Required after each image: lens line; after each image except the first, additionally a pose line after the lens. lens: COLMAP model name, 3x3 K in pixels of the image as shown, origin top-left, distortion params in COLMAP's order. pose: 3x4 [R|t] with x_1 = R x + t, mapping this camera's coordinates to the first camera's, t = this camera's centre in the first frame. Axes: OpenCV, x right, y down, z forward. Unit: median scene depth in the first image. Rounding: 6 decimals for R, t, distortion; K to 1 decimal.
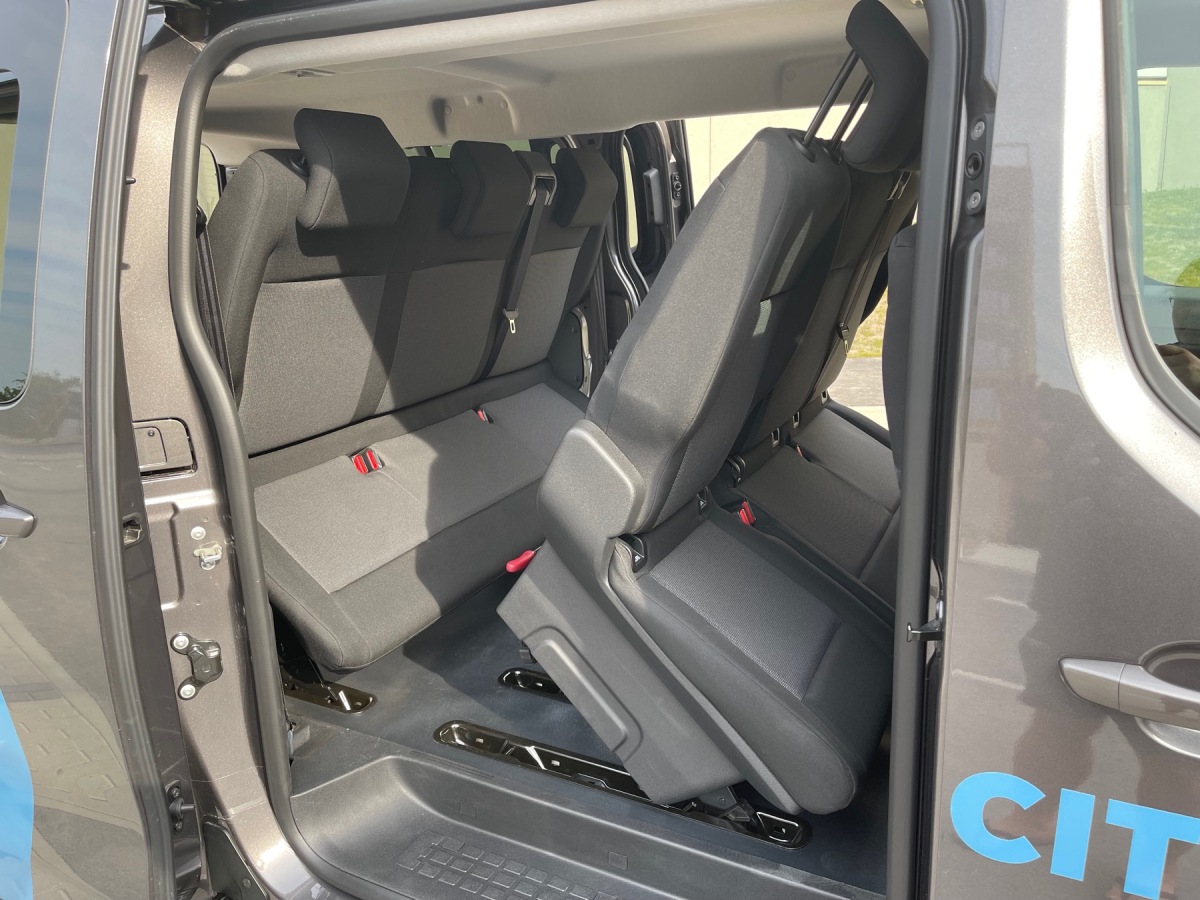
lens RADIAL K [[909.1, 0, 600.0], [0, 909.1, 450.0], [0, 0, 1]] dist [0.064452, -0.057835]
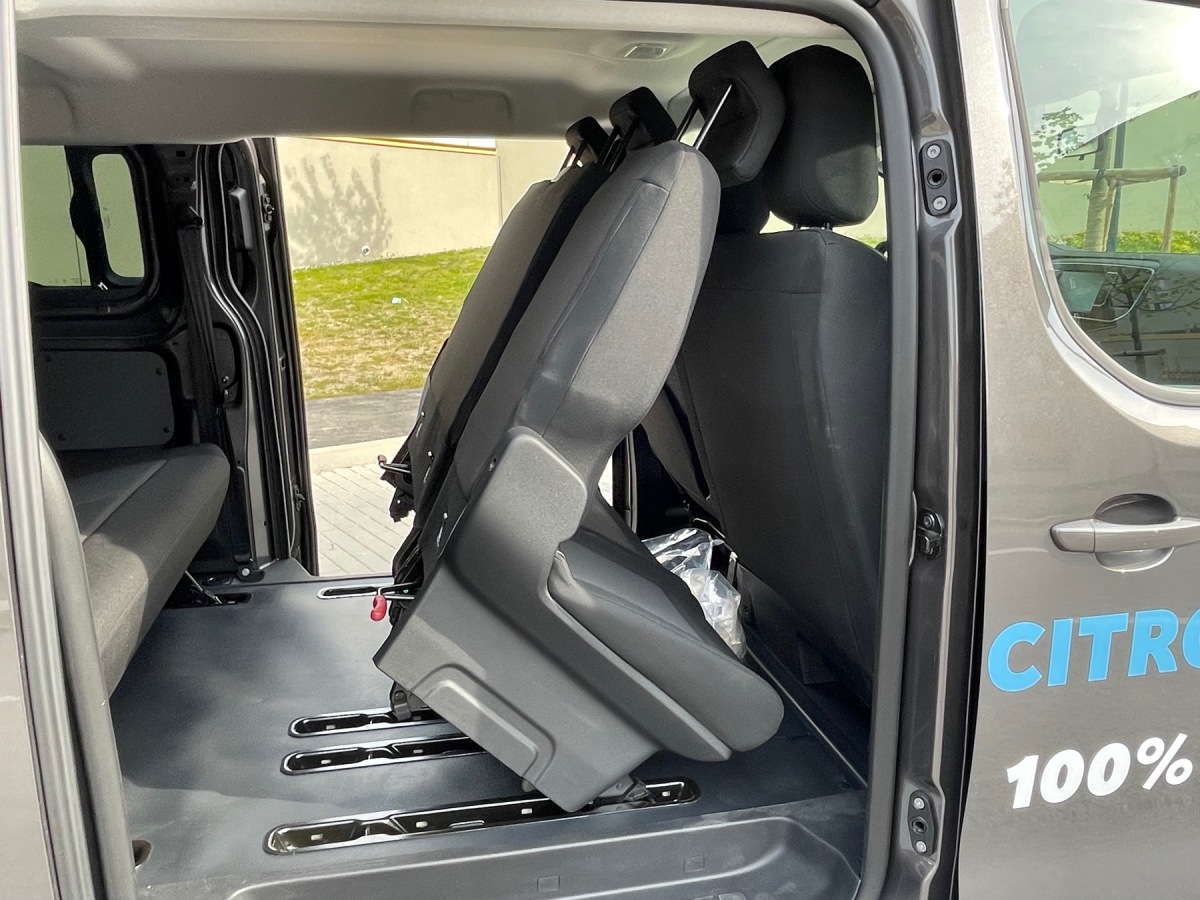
lens RADIAL K [[917.3, 0, 600.0], [0, 917.3, 450.0], [0, 0, 1]] dist [0.003662, 0.001266]
pose [[0.780127, -0.120489, 0.613908, -0.480109], [0.151028, 0.988527, 0.002094, 0.001706], [-0.607118, 0.091084, 0.789374, 0.164070]]
